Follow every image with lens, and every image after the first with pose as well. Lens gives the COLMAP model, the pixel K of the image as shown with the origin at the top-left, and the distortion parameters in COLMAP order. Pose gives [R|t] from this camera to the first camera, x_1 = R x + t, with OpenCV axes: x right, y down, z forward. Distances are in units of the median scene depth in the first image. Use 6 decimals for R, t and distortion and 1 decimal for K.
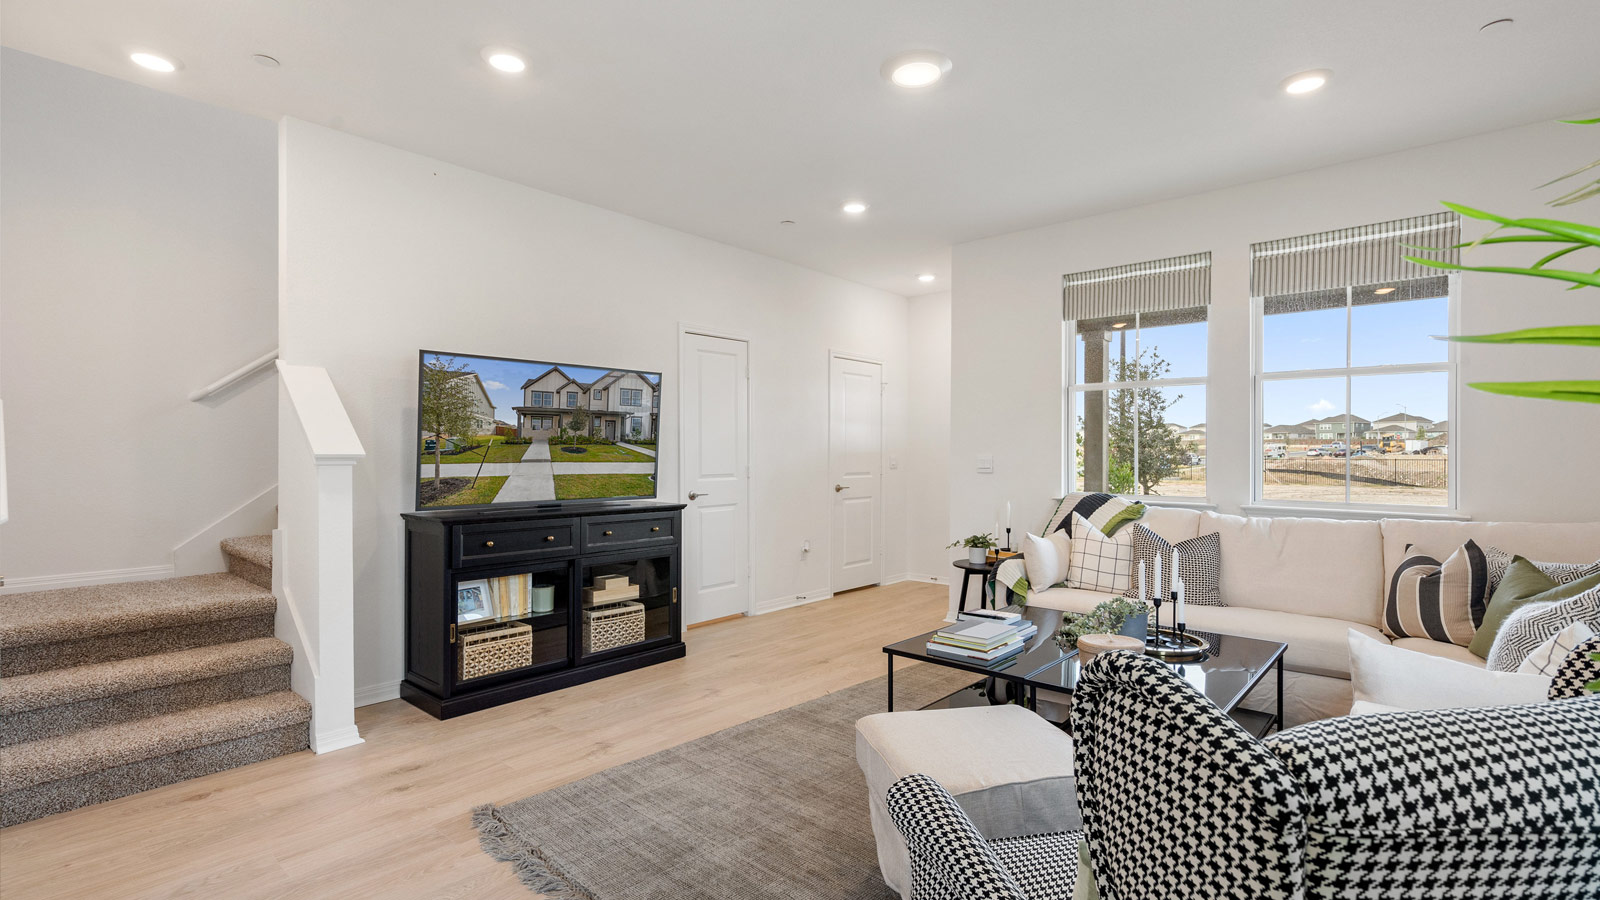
lens RADIAL K [[742.1, 0, 806.5], [0, 742.1, 447.4], [0, 0, 1]] dist [-0.001255, 0.000905]
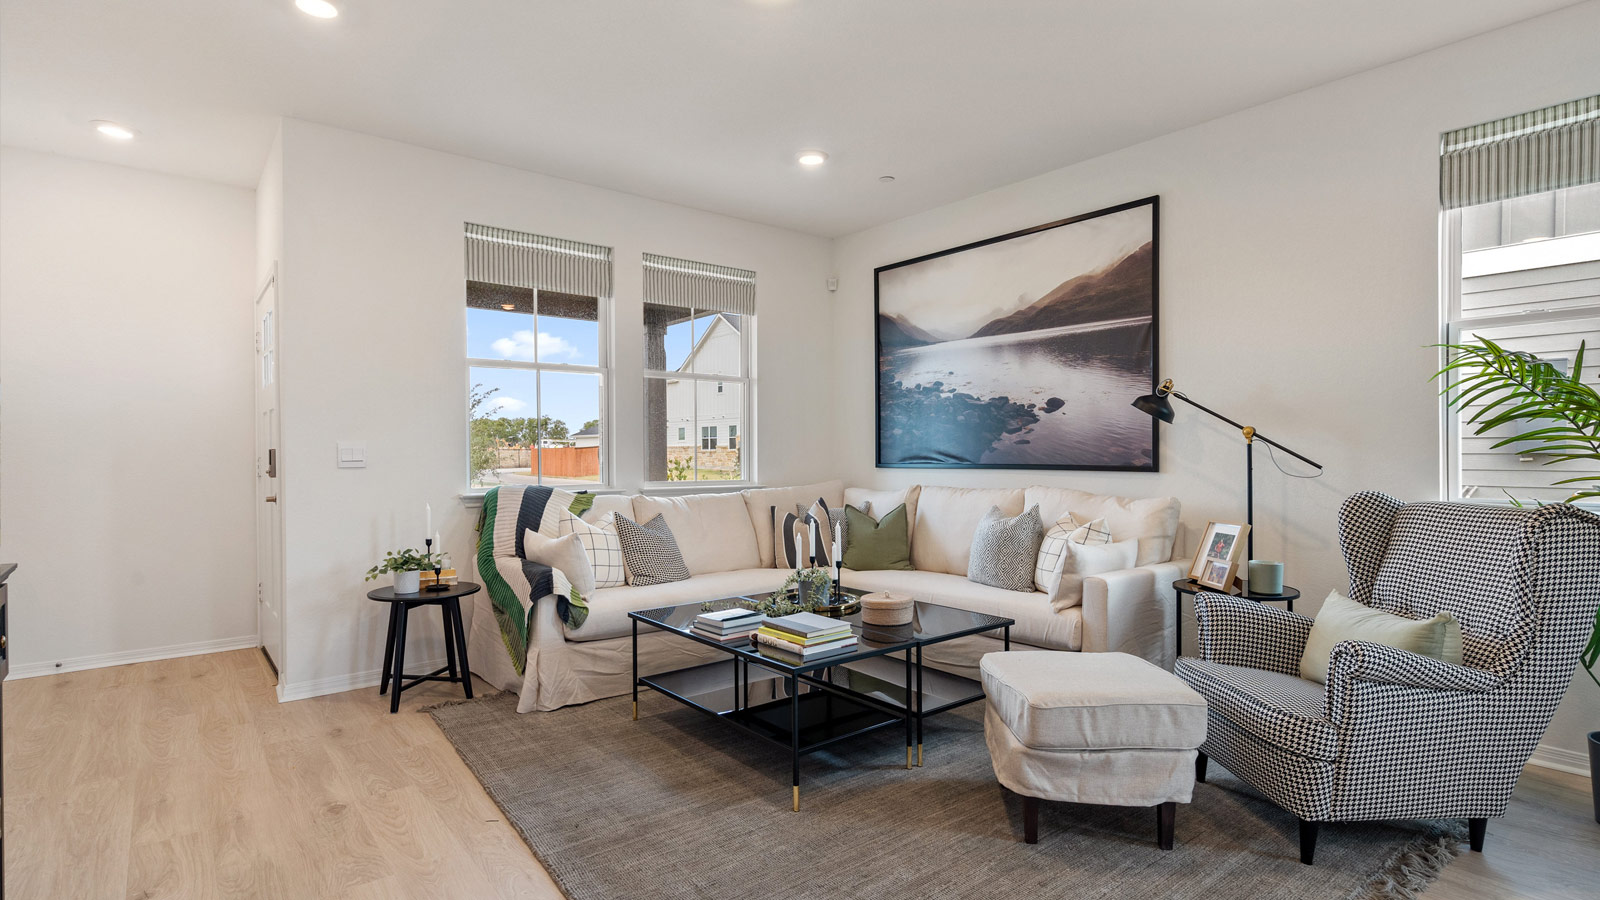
lens RADIAL K [[759.8, 0, 807.5], [0, 759.8, 458.0], [0, 0, 1]] dist [0.000181, 0.001208]
pose [[0.174772, -0.014179, 0.984507, -0.477810], [-0.004526, 0.999874, 0.015204, 0.014566], [-0.984599, -0.007113, 0.174686, 0.555587]]
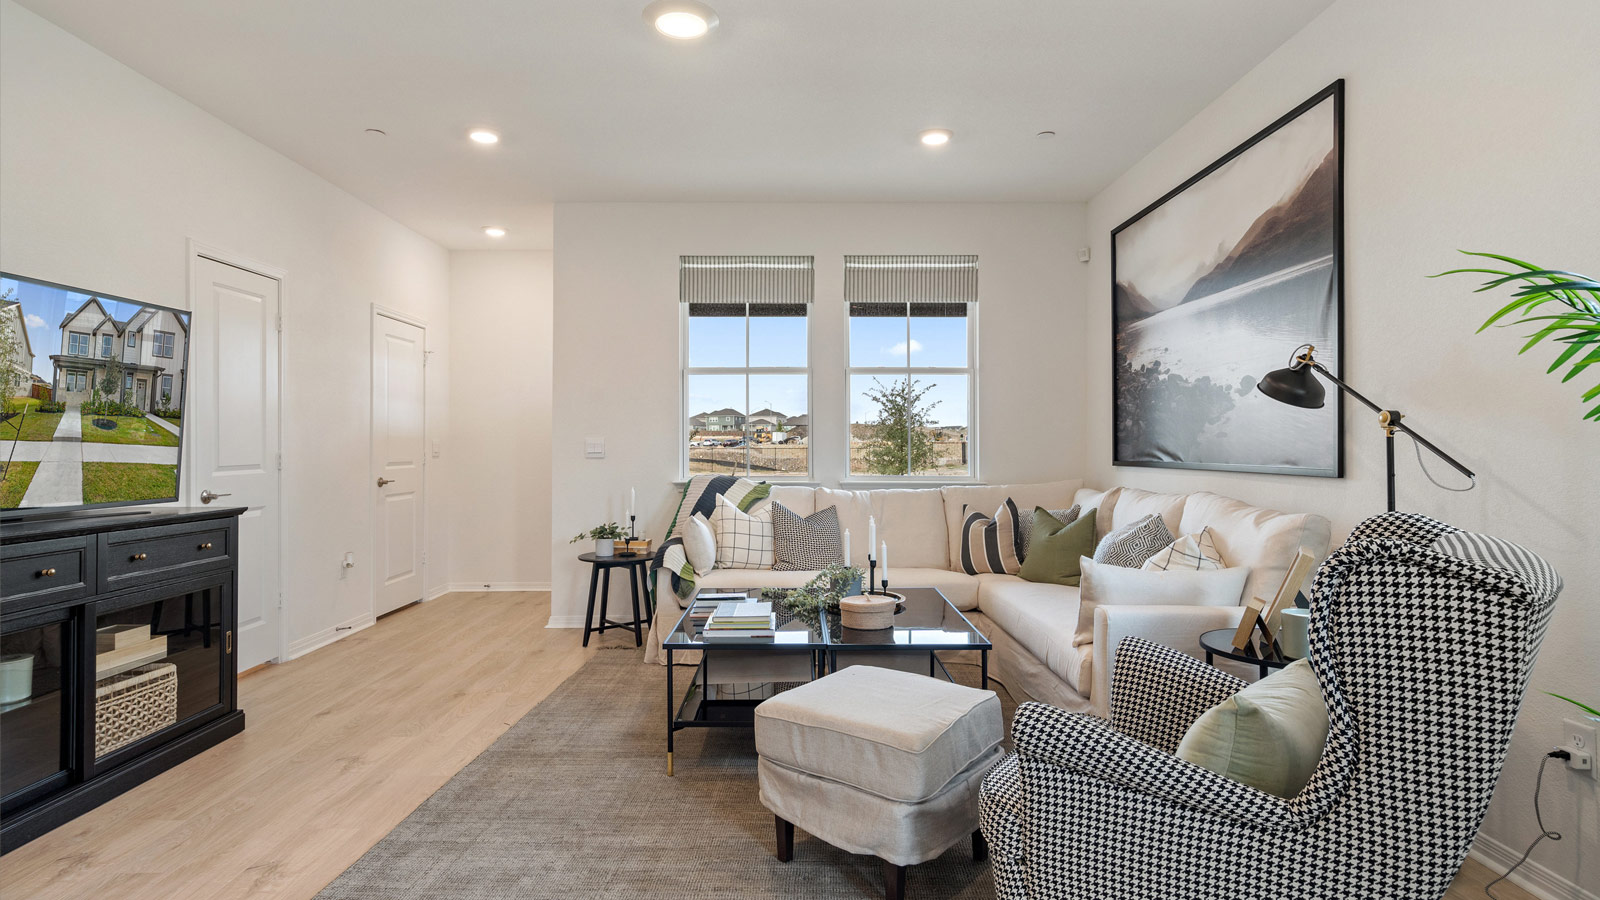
lens RADIAL K [[810.2, 0, 817.1], [0, 810.2, 436.9], [0, 0, 1]] dist [-0.001635, 0.002050]
pose [[0.740570, 0.002684, 0.671974, -0.280659], [-0.002105, 0.999996, -0.001675, 0.011526], [-0.671976, -0.000174, 0.740573, 0.092935]]
